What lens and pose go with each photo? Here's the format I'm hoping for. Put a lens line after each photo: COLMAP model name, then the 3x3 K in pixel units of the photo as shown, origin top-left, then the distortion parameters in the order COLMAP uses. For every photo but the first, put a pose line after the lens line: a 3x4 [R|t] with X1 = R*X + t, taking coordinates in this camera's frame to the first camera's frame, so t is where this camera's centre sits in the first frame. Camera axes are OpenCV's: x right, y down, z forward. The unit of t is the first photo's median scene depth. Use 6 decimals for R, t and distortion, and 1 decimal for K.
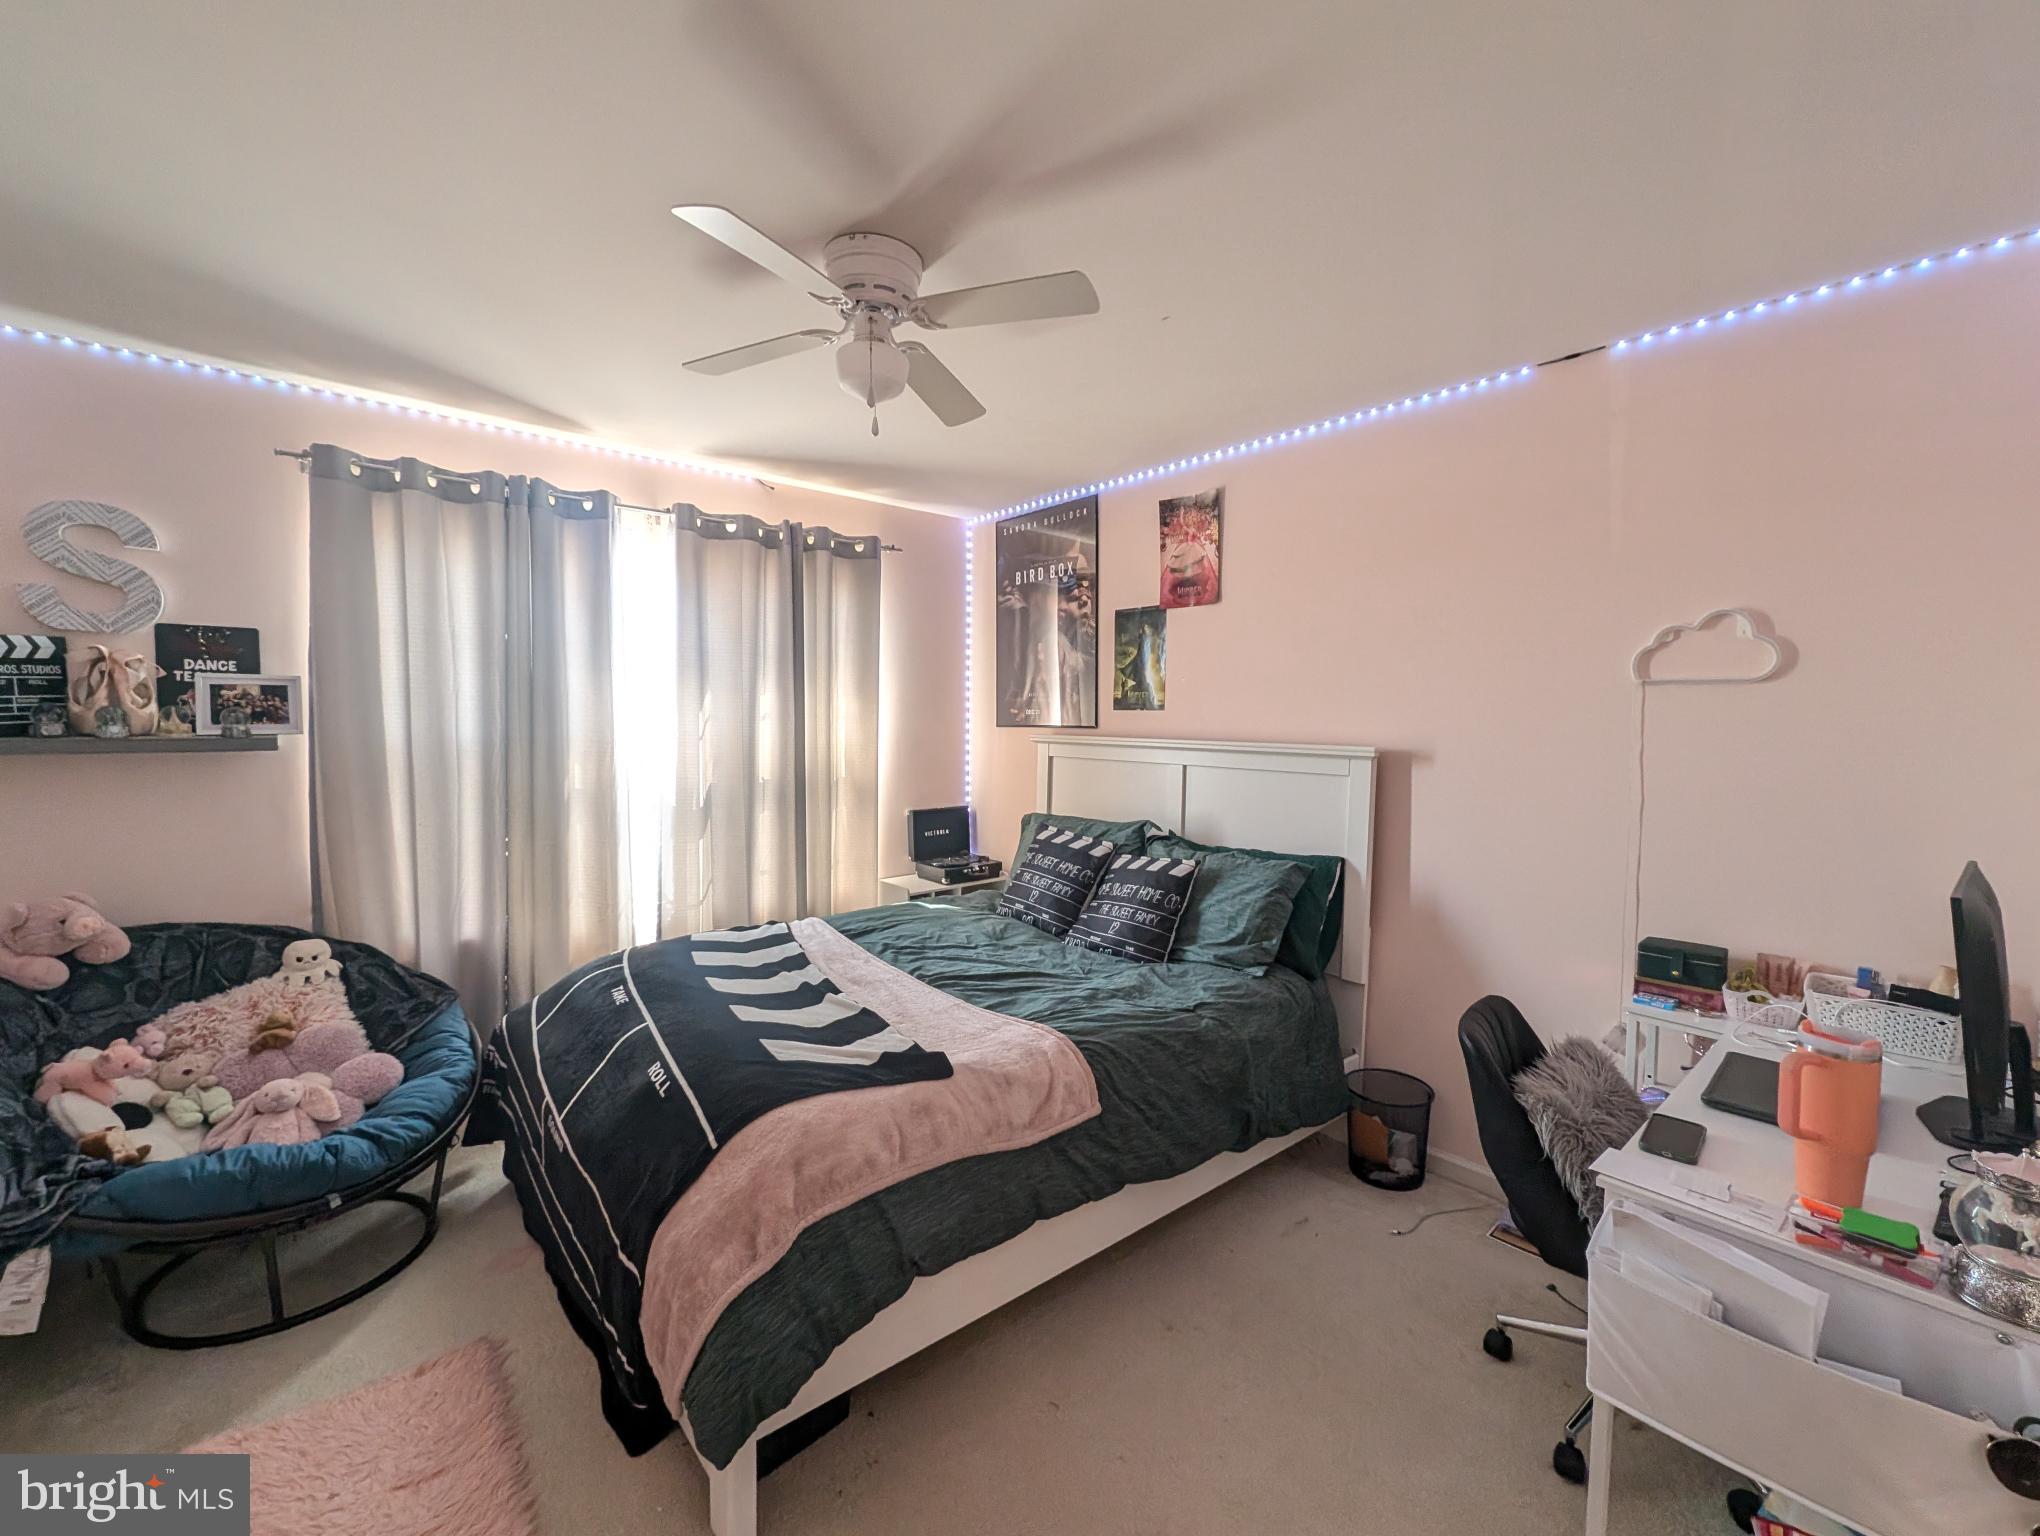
lens RADIAL K [[838.2, 0, 1013.6], [0, 838.2, 765.3], [0, 0, 1]] dist [-0.001976, 0.000371]
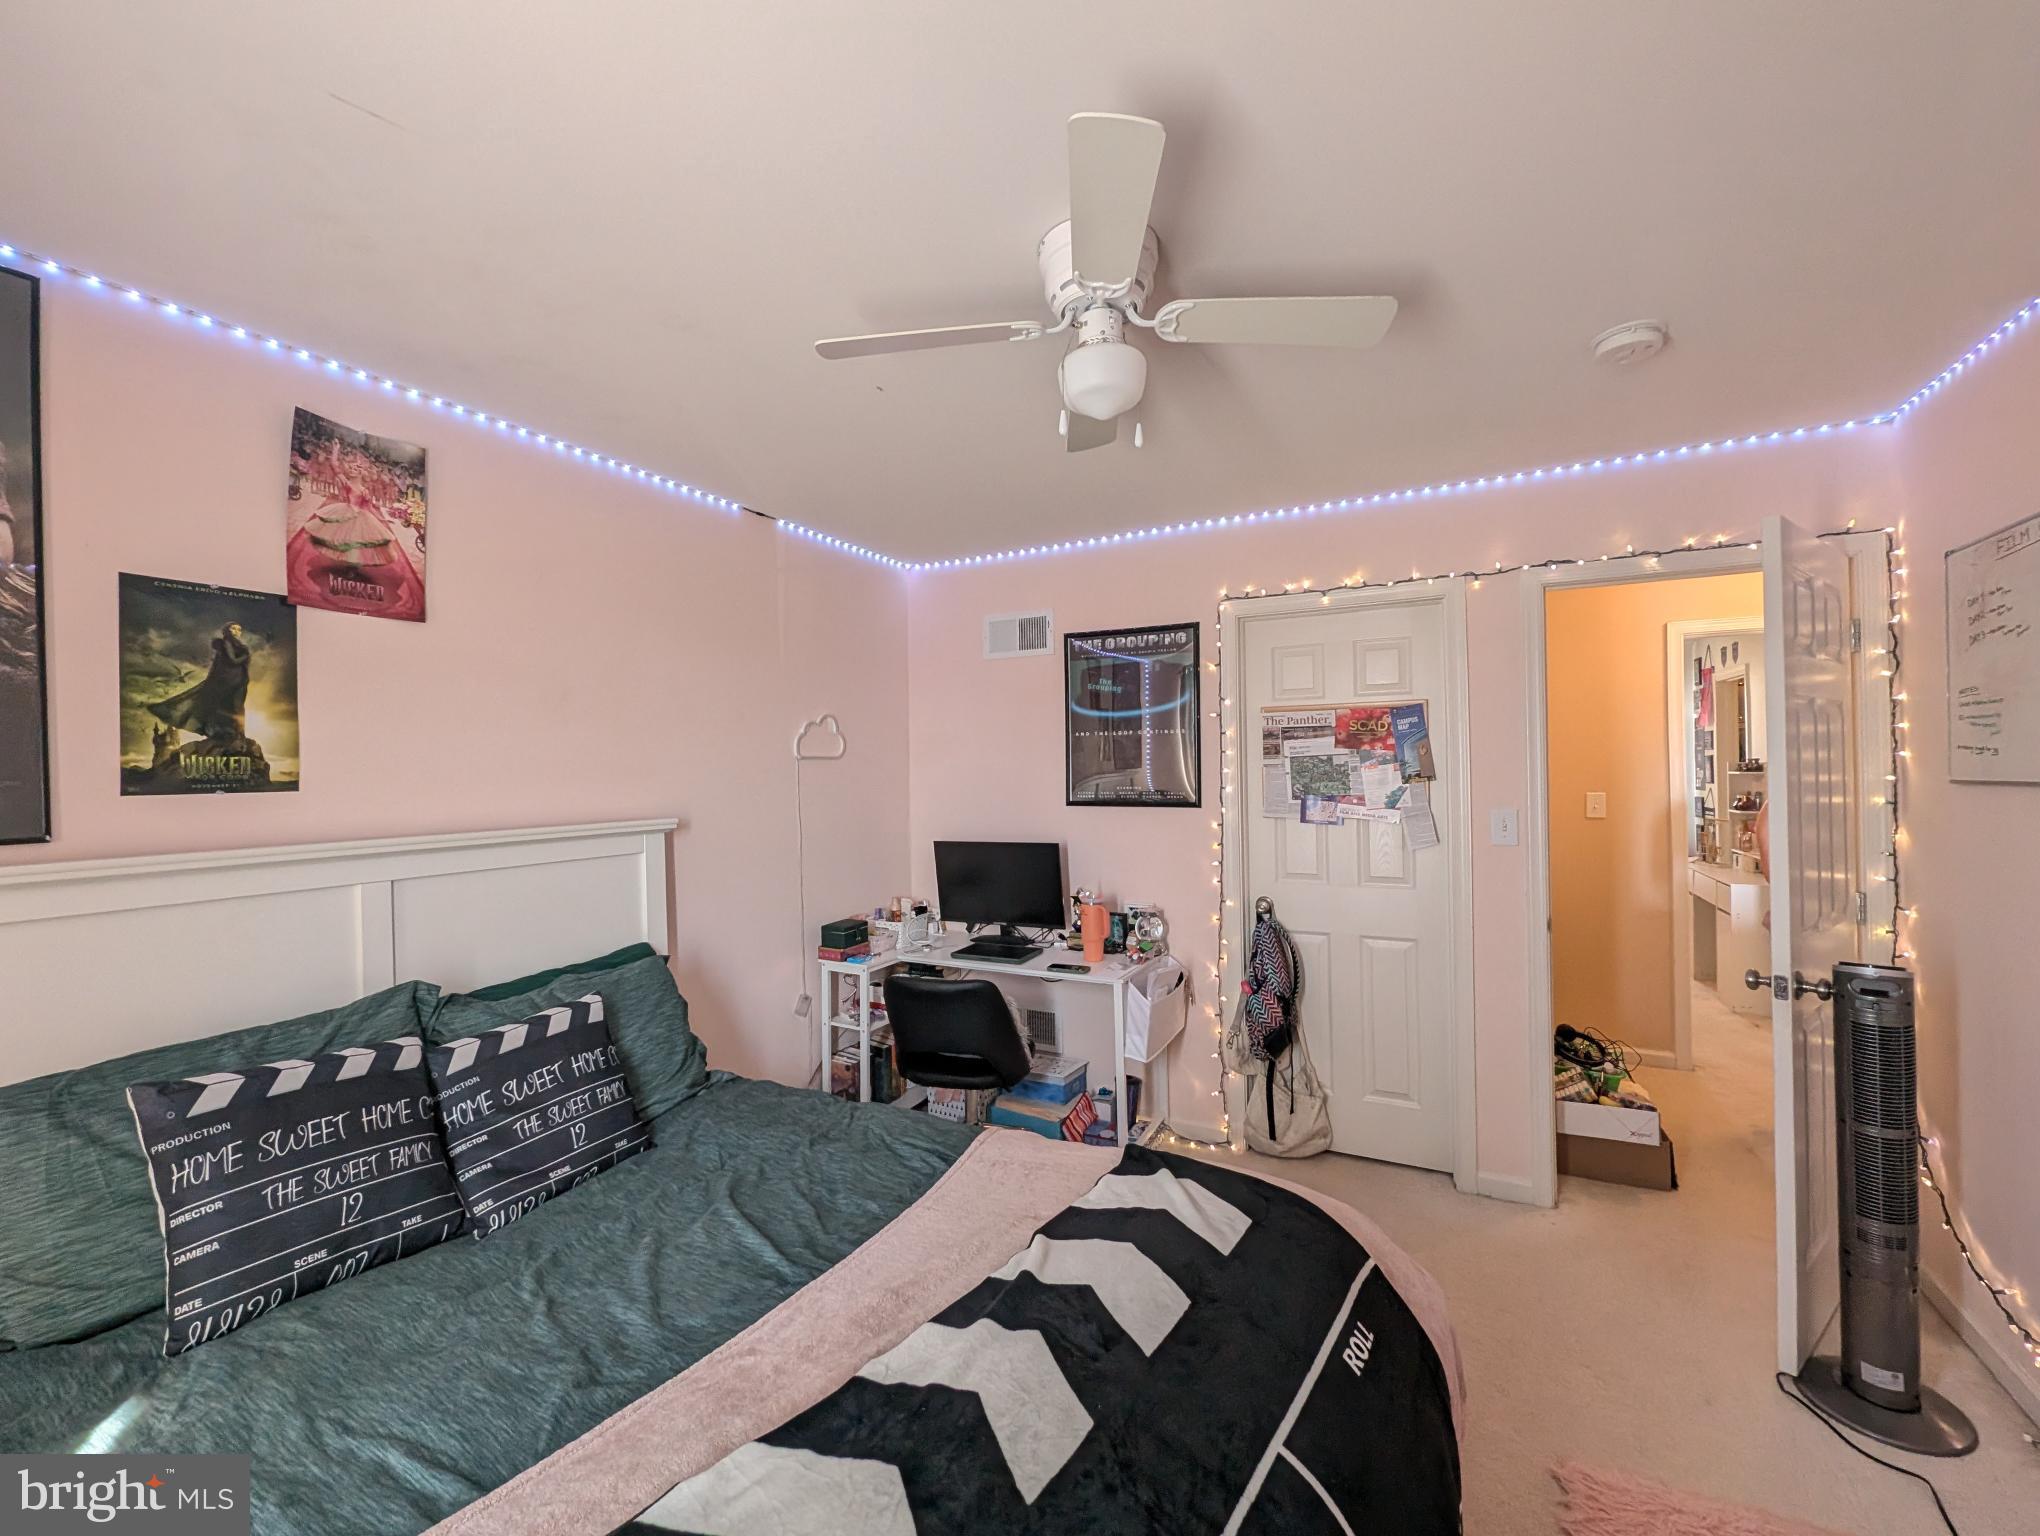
lens RADIAL K [[838.2, 0, 1018.2], [0, 838.2, 763.9], [0, 0, 1]] dist [-0.001976, 0.000371]
pose [[-0.364469, -0.000863, 0.931215, -0.514476], [0.068642, 0.997254, 0.027790, -0.068873], [-0.928682, 0.074049, -0.363409, 0.796235]]
